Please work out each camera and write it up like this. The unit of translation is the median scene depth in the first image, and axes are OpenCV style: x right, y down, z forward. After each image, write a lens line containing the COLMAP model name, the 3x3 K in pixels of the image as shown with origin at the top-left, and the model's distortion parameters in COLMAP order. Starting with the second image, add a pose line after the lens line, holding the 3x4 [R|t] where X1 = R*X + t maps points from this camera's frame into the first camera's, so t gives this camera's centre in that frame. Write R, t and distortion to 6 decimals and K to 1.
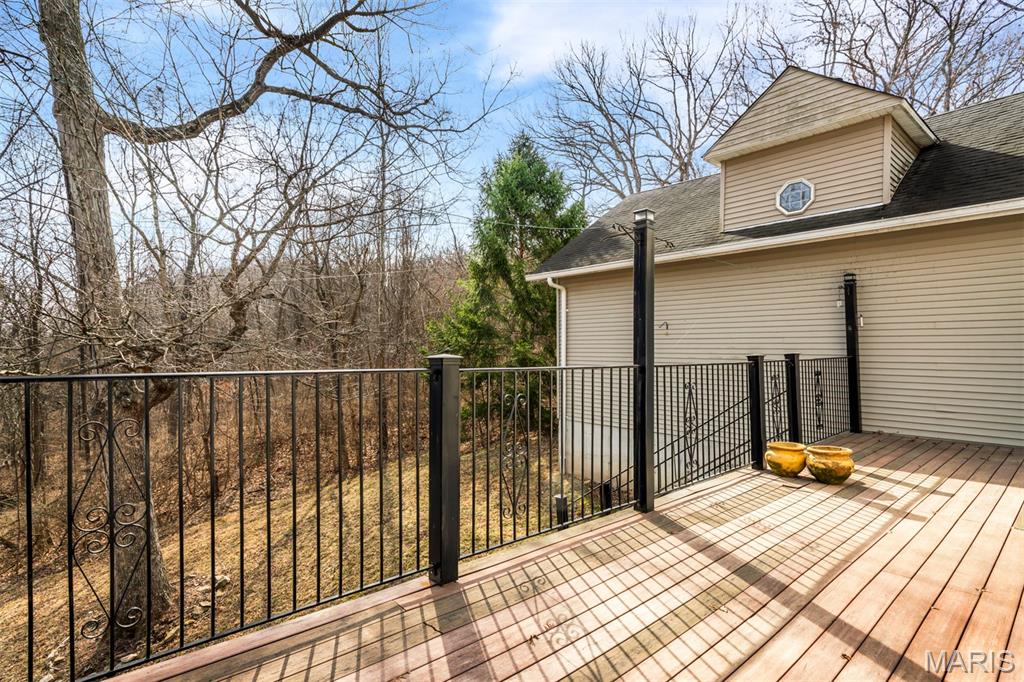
lens RADIAL K [[485.0, 0, 511.0], [0, 485.0, 353.0], [0, 0, 1]] dist [0.000346, 0.000162]
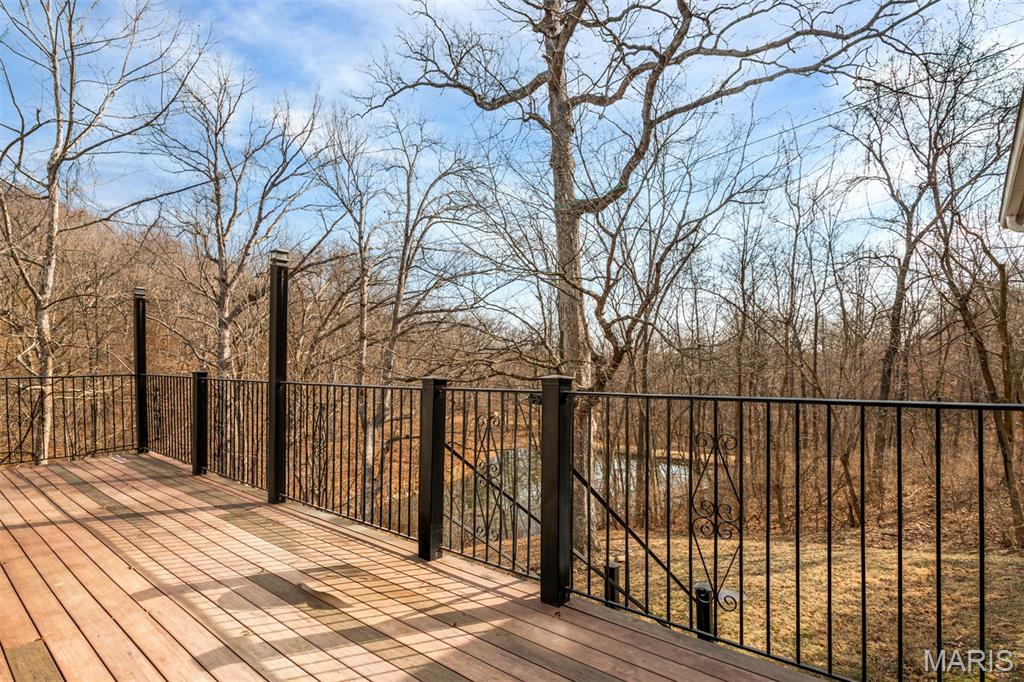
lens RADIAL K [[511.8, 0, 509.1], [0, 511.8, 367.1], [0, 0, 1]] dist [-0.000757, -0.000155]
pose [[0.172647, -0.017777, -0.984823, 1.807298], [-0.006689, 0.999793, -0.019220, 0.009148], [0.984961, 0.009906, 0.172492, 1.496475]]
